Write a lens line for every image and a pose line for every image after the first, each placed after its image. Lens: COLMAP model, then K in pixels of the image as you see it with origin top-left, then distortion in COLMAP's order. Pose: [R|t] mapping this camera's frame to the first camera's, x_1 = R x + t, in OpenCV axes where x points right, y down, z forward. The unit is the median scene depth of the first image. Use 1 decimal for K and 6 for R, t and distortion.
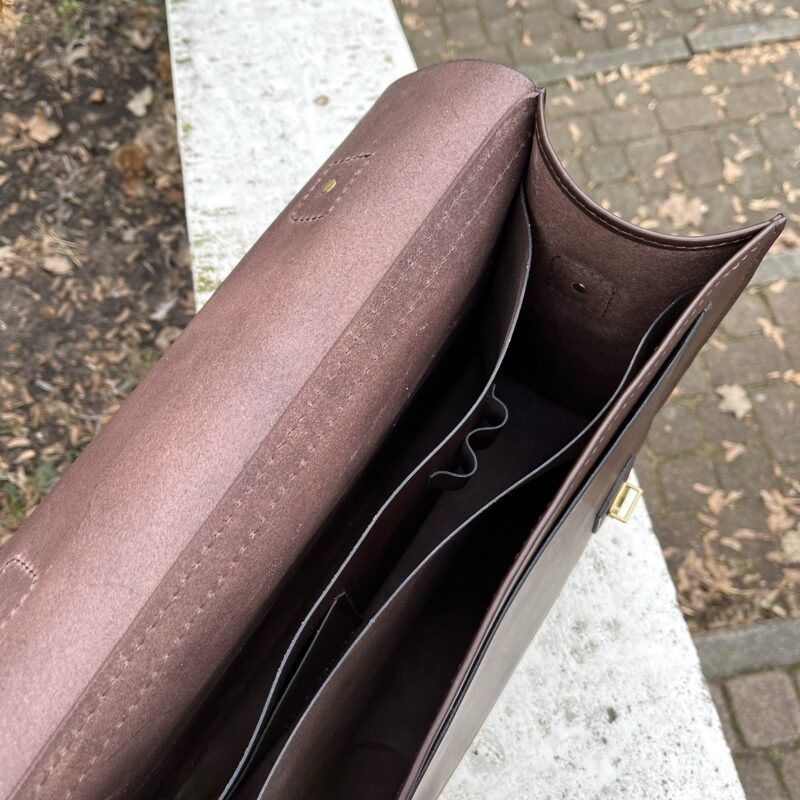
lens RADIAL K [[823.9, 0, 399.1], [0, 823.9, 350.3], [0, 0, 1]] dist [0.013773, 0.003650]
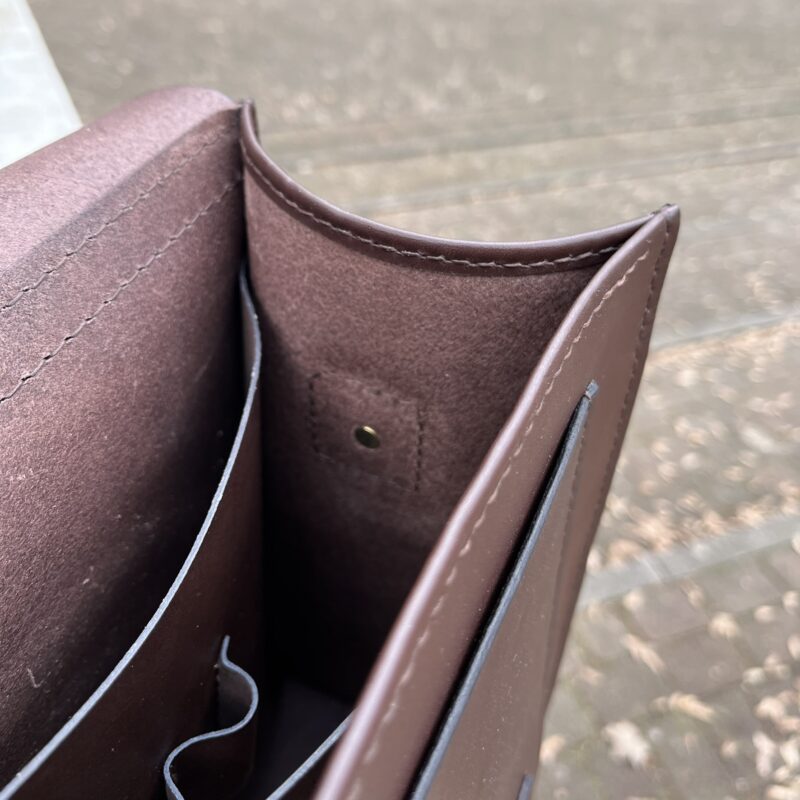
lens RADIAL K [[672.8, 0, 379.6], [0, 672.8, 400.0], [0, 0, 1]] dist [0.006143, 0.000817]
pose [[0.984074, -0.070854, 0.163030, 0.162287], [0.142421, 0.863079, -0.484573, 0.138340], [-0.106374, 0.500074, 0.859424, 0.616312]]
